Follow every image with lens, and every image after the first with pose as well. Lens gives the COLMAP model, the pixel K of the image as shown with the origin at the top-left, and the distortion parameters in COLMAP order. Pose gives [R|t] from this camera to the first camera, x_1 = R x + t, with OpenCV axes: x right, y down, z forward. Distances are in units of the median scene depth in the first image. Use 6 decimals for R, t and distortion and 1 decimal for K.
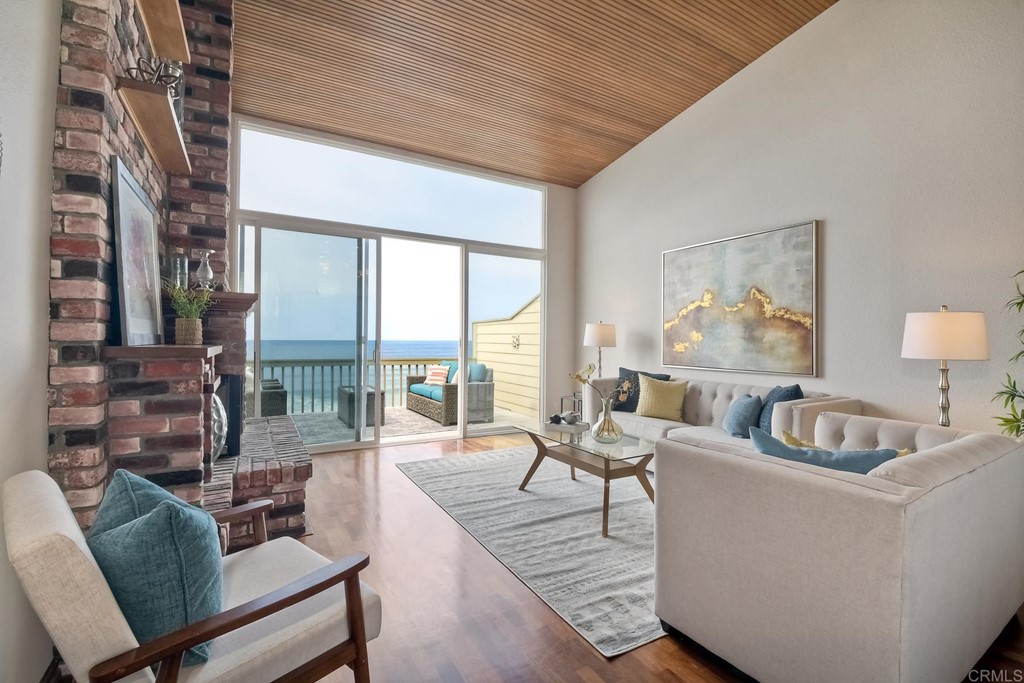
lens RADIAL K [[462.3, 0, 529.2], [0, 462.3, 340.6], [0, 0, 1]] dist [0.005647, -0.016524]
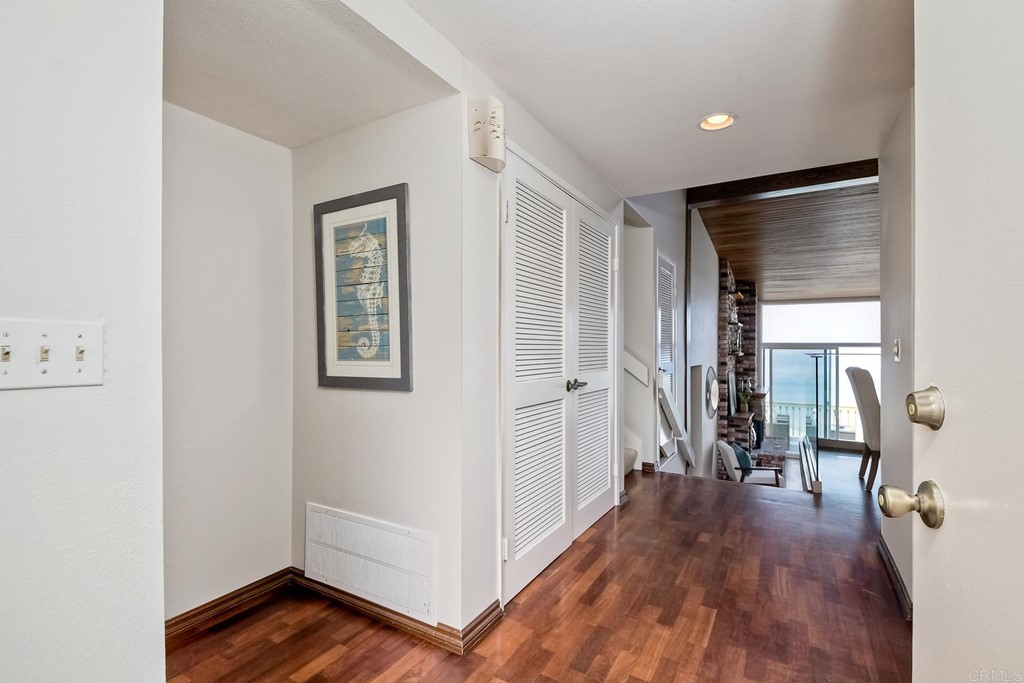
lens RADIAL K [[492.3, 0, 473.9], [0, 492.3, 344.7], [0, 0, 1]] dist [0.001463, 0.000070]
pose [[0.436184, -0.012945, -0.899764, 1.116726], [0.003492, 0.999913, -0.012693, -0.302386], [0.899851, 0.002395, 0.436191, -1.594006]]
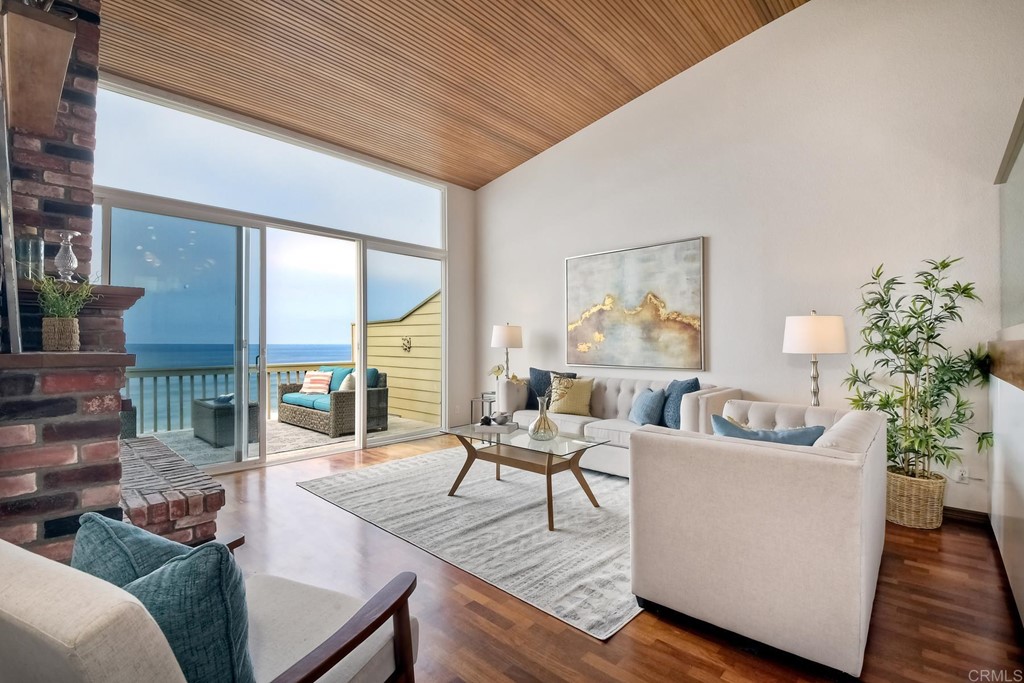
lens RADIAL K [[462.3, 0, 529.2], [0, 462.3, 340.6], [0, 0, 1]] dist [0.005647, -0.016524]
pose [[0.954667, -0.009335, 0.297529, -0.147542], [0.010833, 0.999936, -0.003384, 0.001169], [-0.297479, 0.006454, 0.954707, 0.018163]]
